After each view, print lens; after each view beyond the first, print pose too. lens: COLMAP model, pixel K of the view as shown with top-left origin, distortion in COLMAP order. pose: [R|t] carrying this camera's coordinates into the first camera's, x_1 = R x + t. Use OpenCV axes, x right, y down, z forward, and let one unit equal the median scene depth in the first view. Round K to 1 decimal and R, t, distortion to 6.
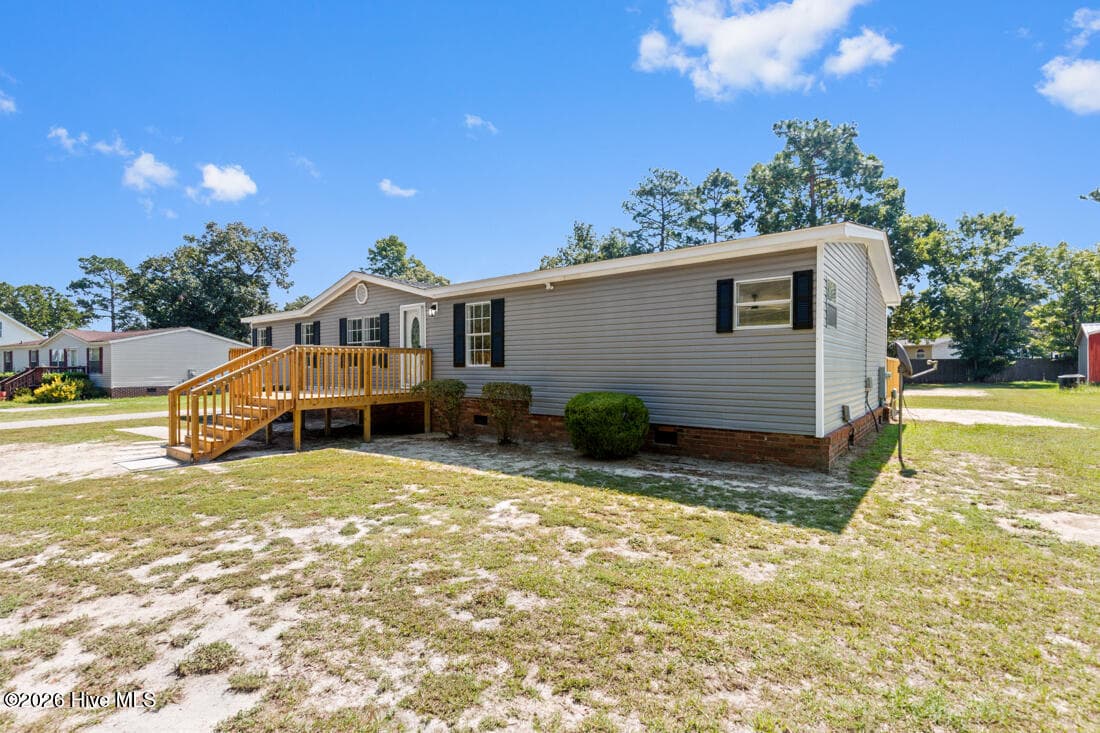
lens RADIAL K [[498.9, 0, 547.9], [0, 498.9, 368.6], [0, 0, 1]] dist [-0.000815, 0.000385]
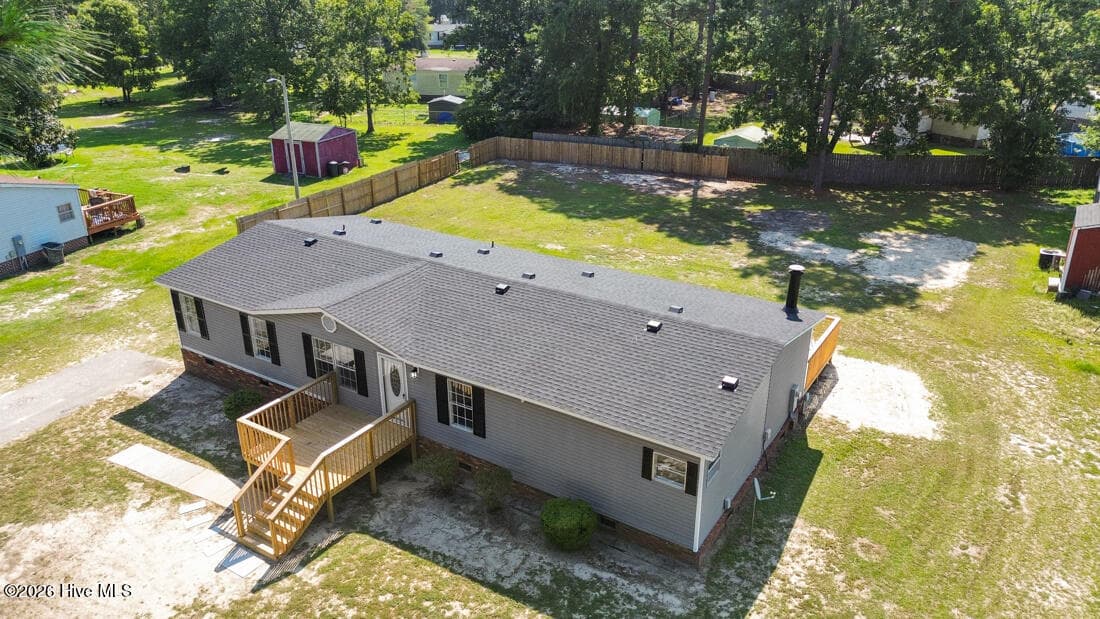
lens RADIAL K [[776.3, 0, 553.8], [0, 776.3, 309.0], [0, 0, 1]] dist [0.075497, -0.084492]
pose [[0.993247, -0.042374, 0.108000, -0.108881], [-0.002724, 0.922137, 0.386853, -1.002313], [-0.115983, -0.384535, 0.915795, -0.641712]]
